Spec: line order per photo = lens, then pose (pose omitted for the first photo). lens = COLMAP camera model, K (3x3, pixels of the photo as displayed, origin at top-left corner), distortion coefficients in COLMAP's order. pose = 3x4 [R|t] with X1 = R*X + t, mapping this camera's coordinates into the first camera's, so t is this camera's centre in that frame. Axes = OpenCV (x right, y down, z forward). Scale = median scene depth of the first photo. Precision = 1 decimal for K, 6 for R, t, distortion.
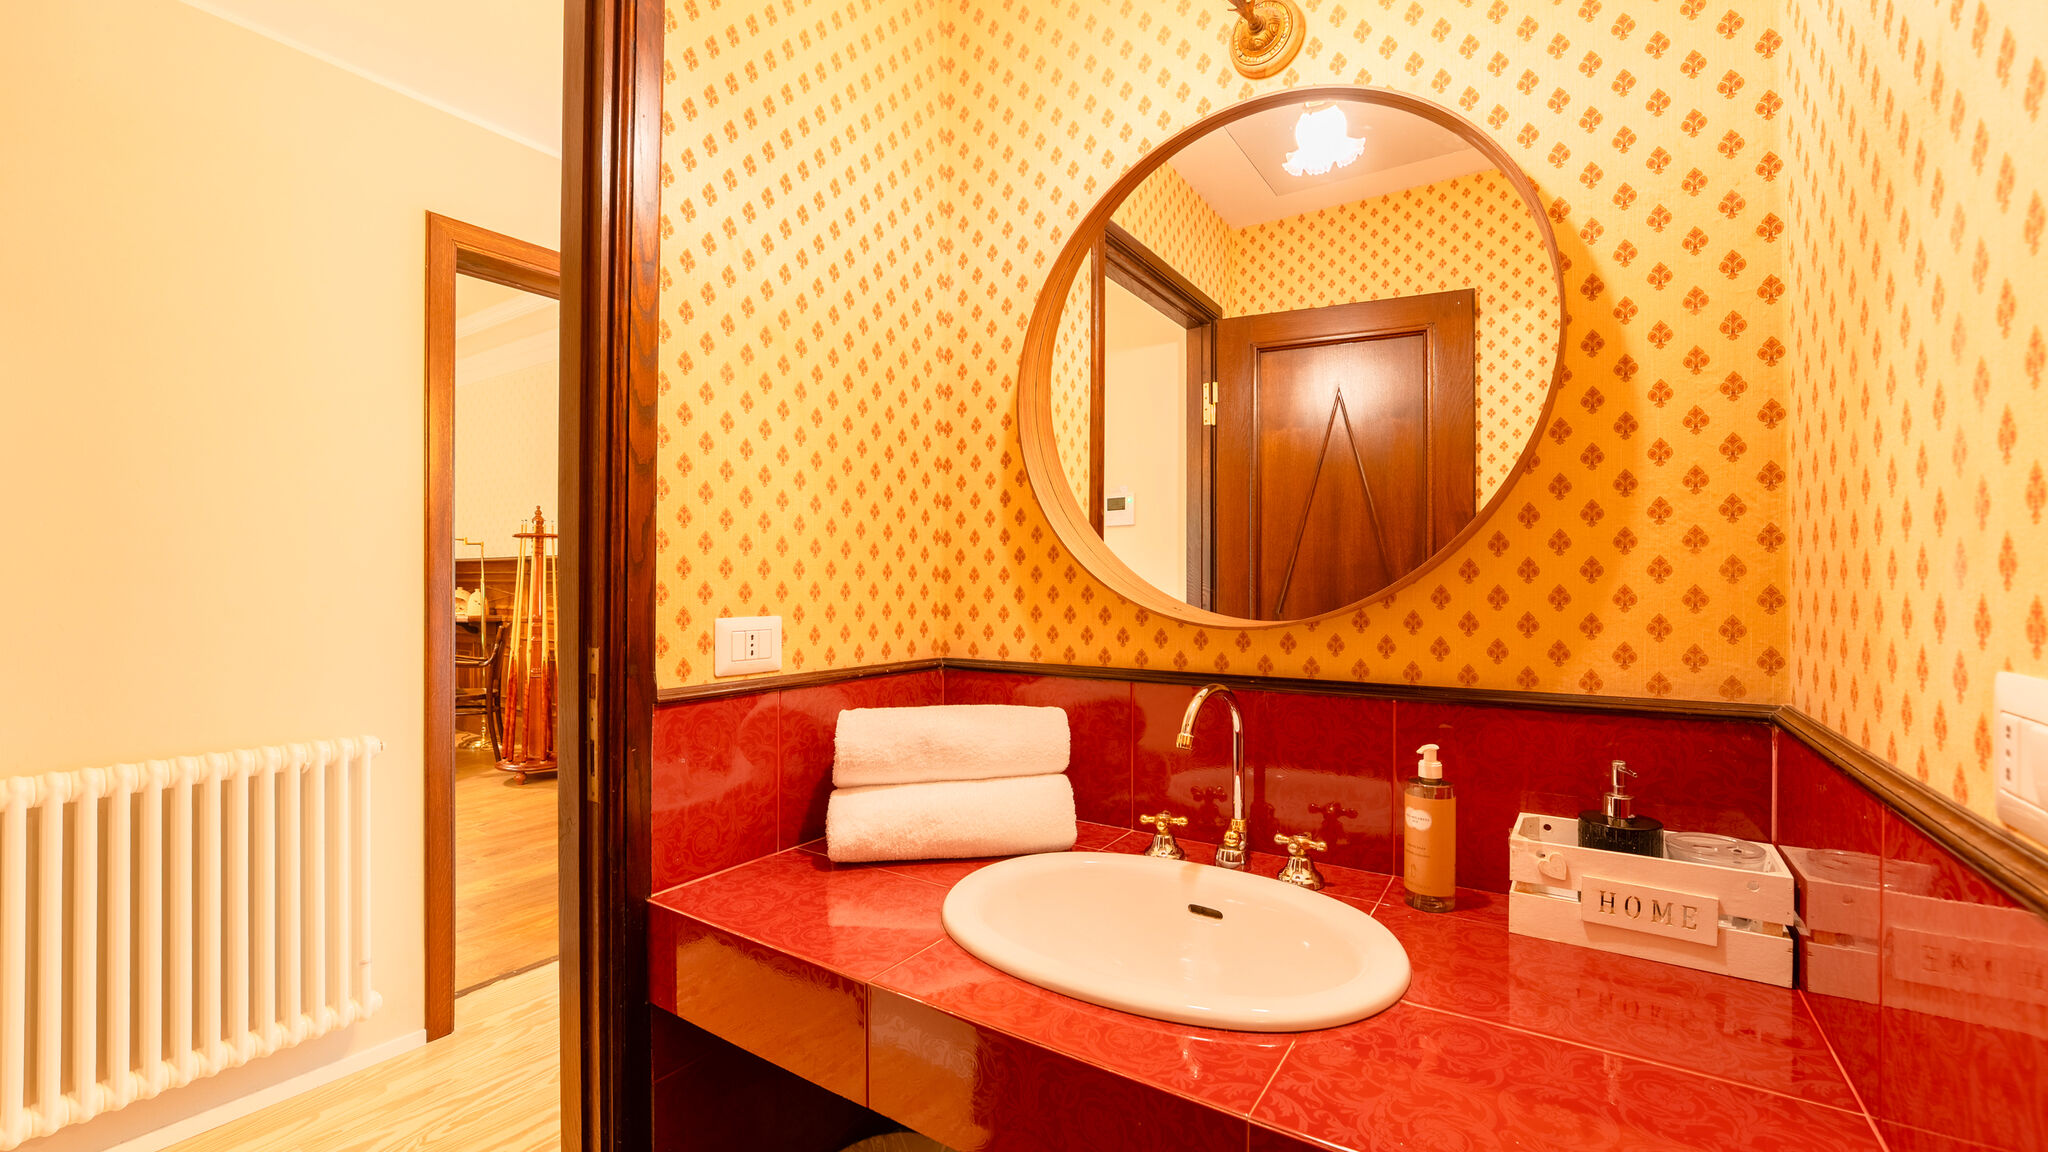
lens RADIAL K [[833.4, 0, 973.9], [0, 833.4, 575.9], [0, 0, 1]] dist [-0.003809, -0.000516]
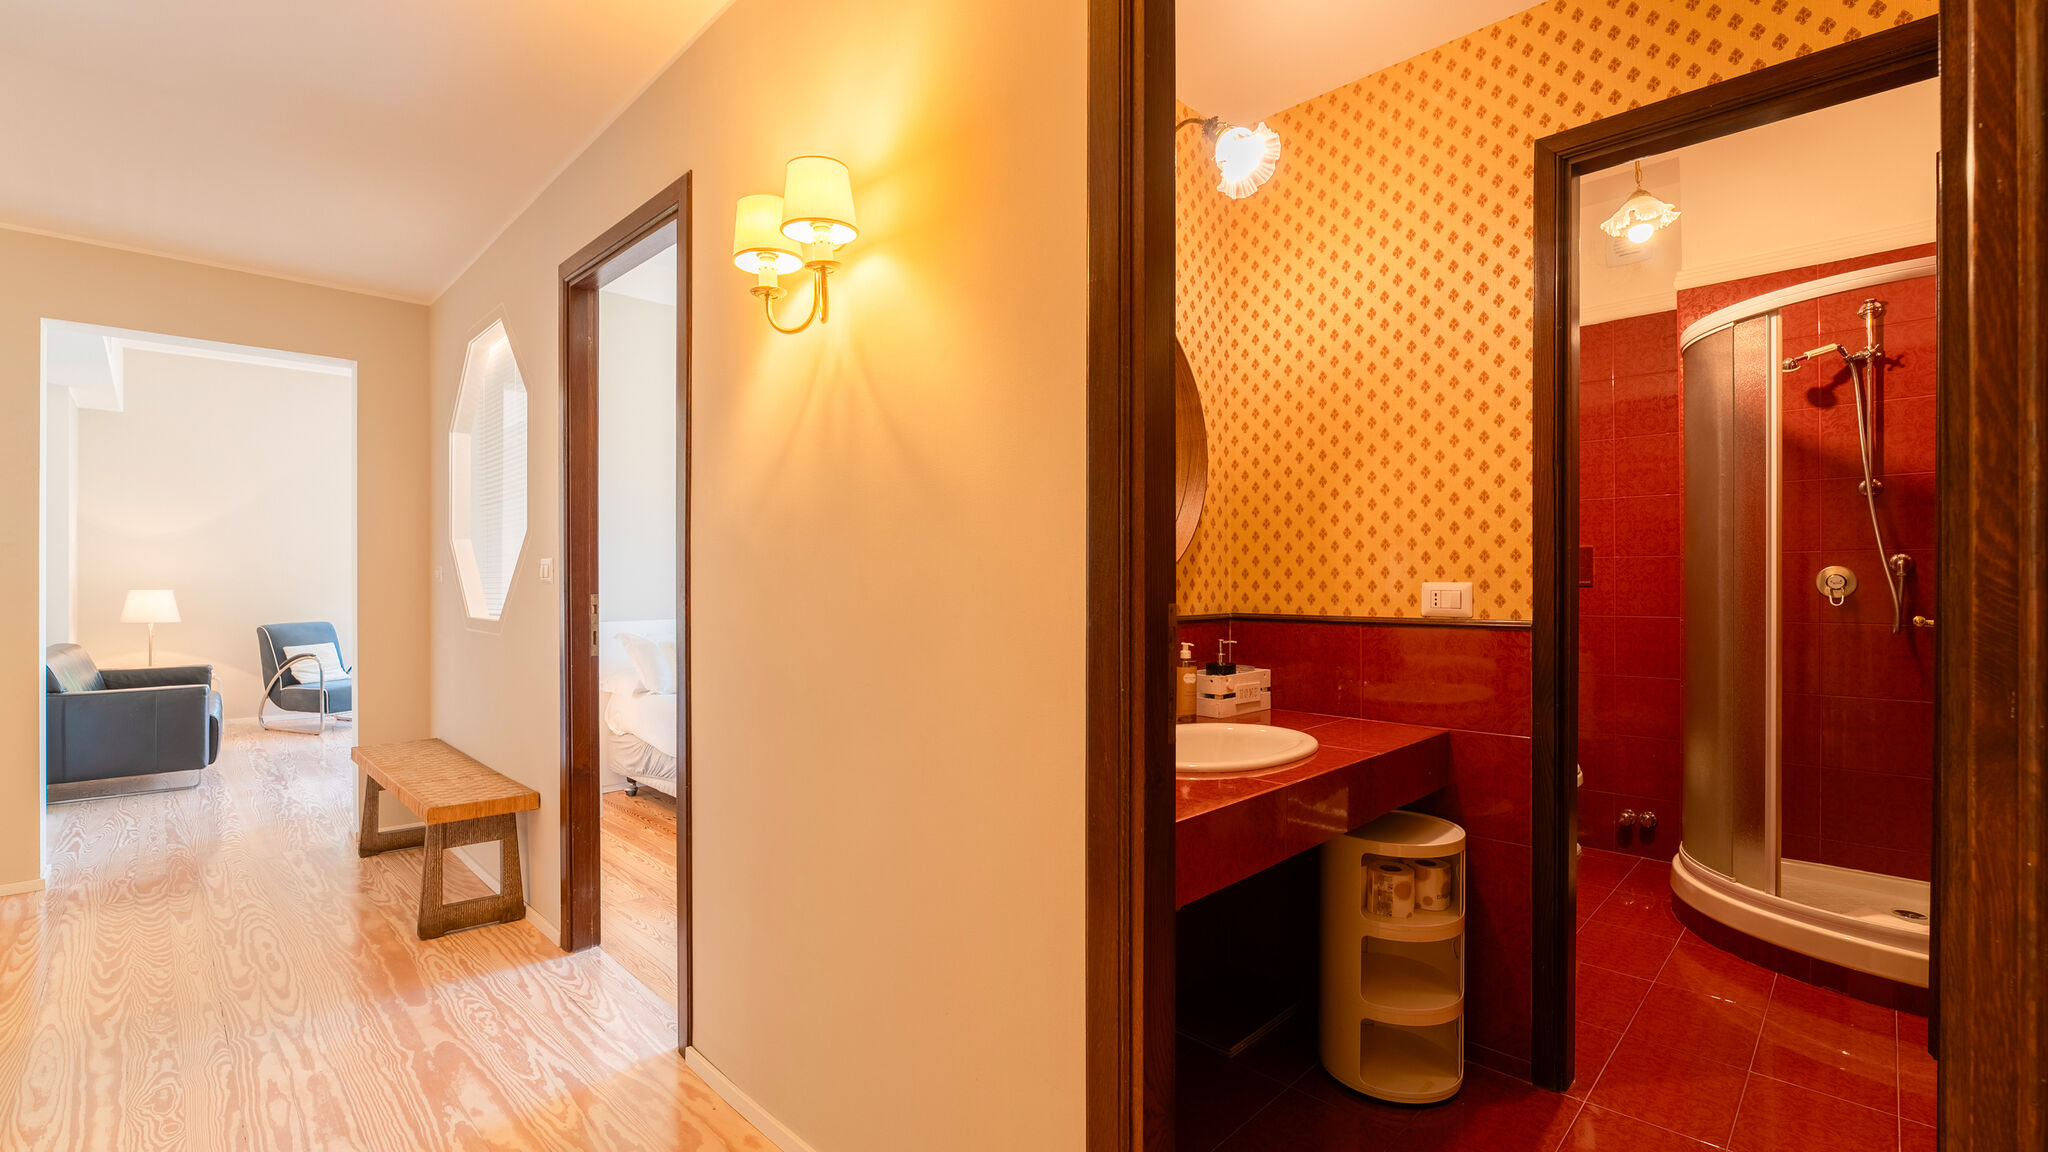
lens RADIAL K [[881.0, 0, 1019.7], [0, 881.0, 589.4], [0, 0, 1]] dist [-0.015536, 0.001177]
pose [[0.186147, -0.009115, 0.982480, -1.669936], [-0.010368, 0.999883, 0.011241, 0.052406], [-0.982467, -0.012279, 0.186031, 1.011355]]
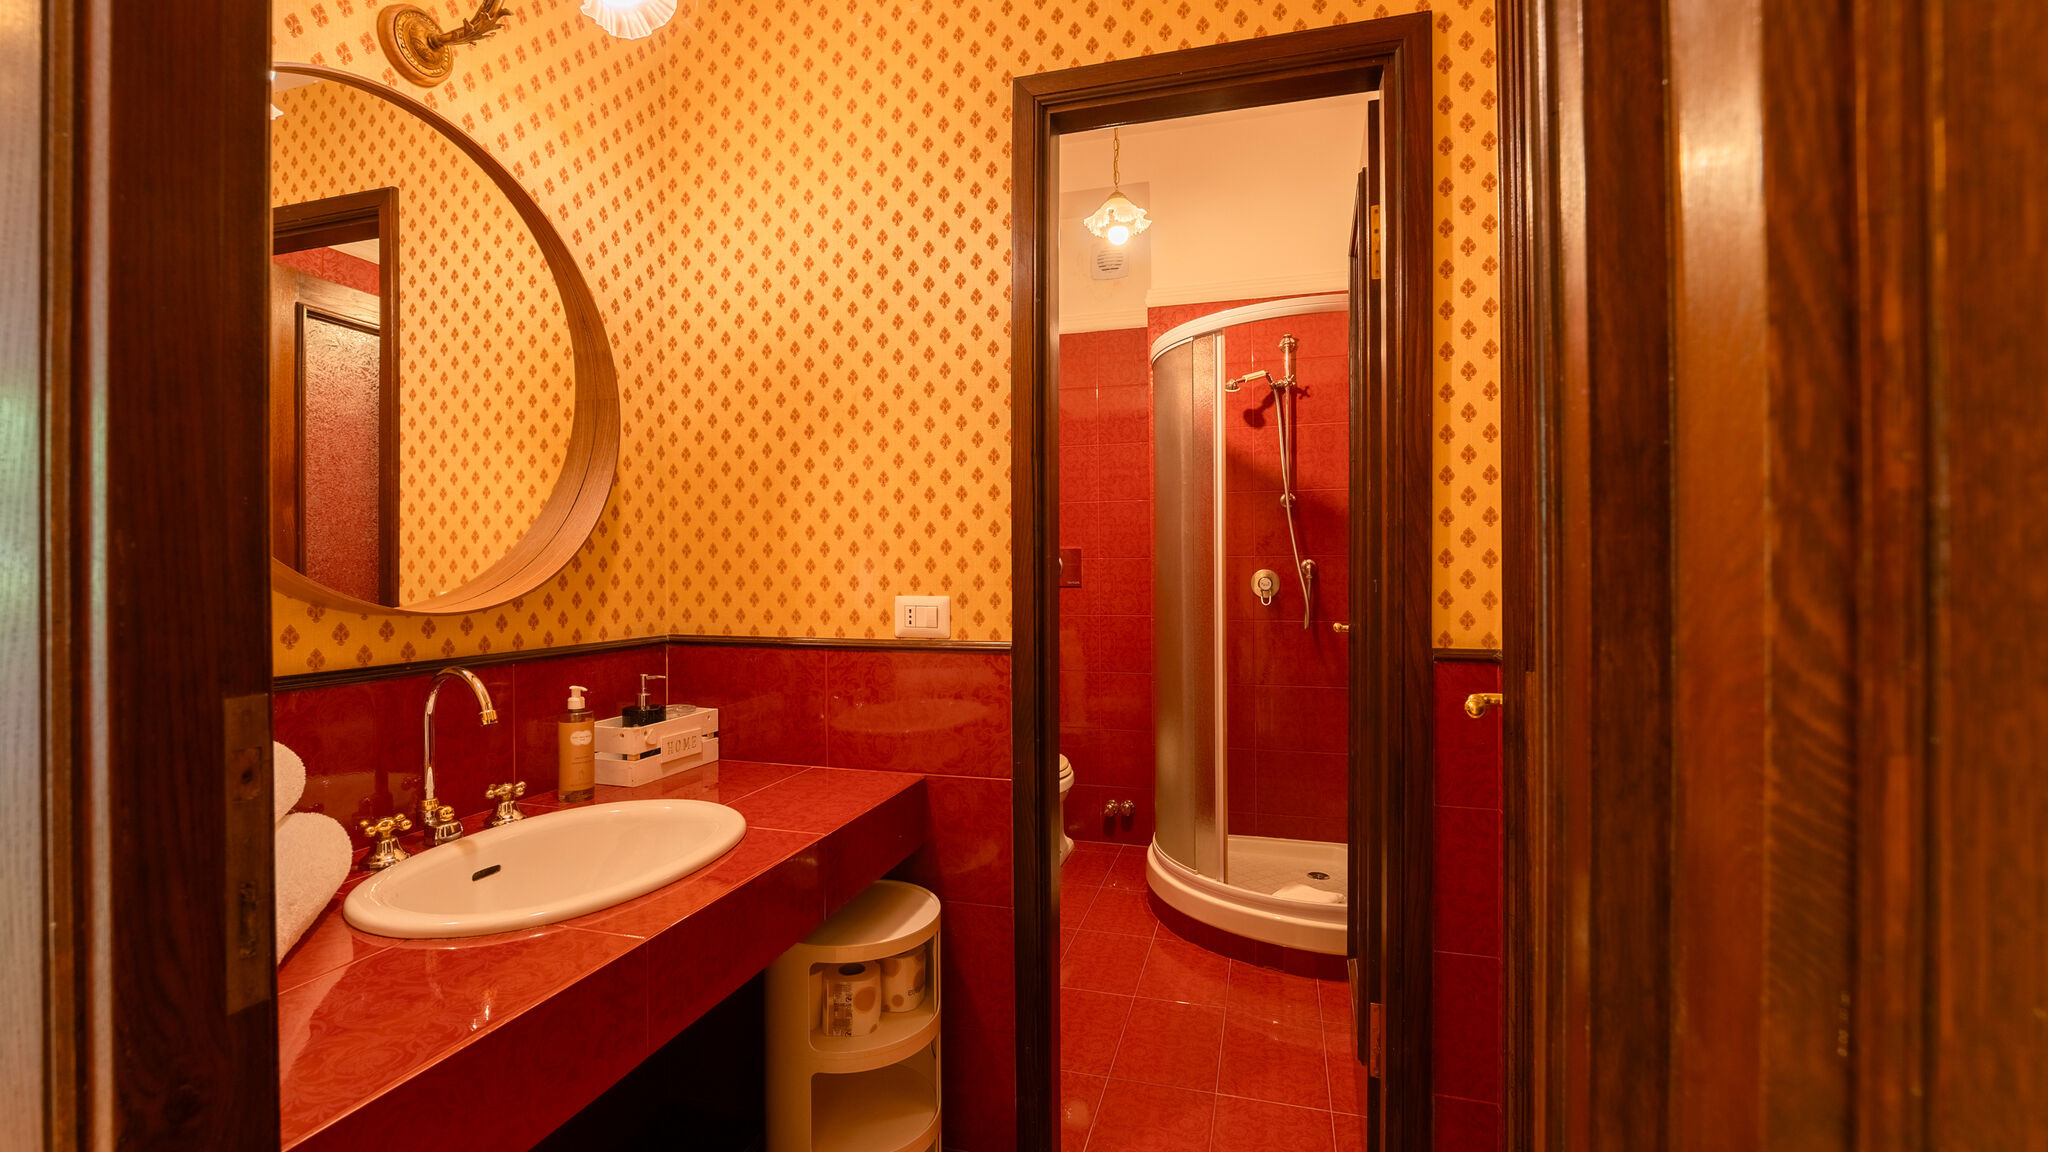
lens RADIAL K [[881.0, 0, 1026.7], [0, 881.0, 574.0], [0, 0, 1]] dist [-0.015536, 0.001177]
pose [[-0.317302, -0.001898, 0.948323, -1.134764], [-0.009147, 0.999958, -0.001059, 0.006225], [-0.948280, -0.009010, -0.317306, 0.758216]]
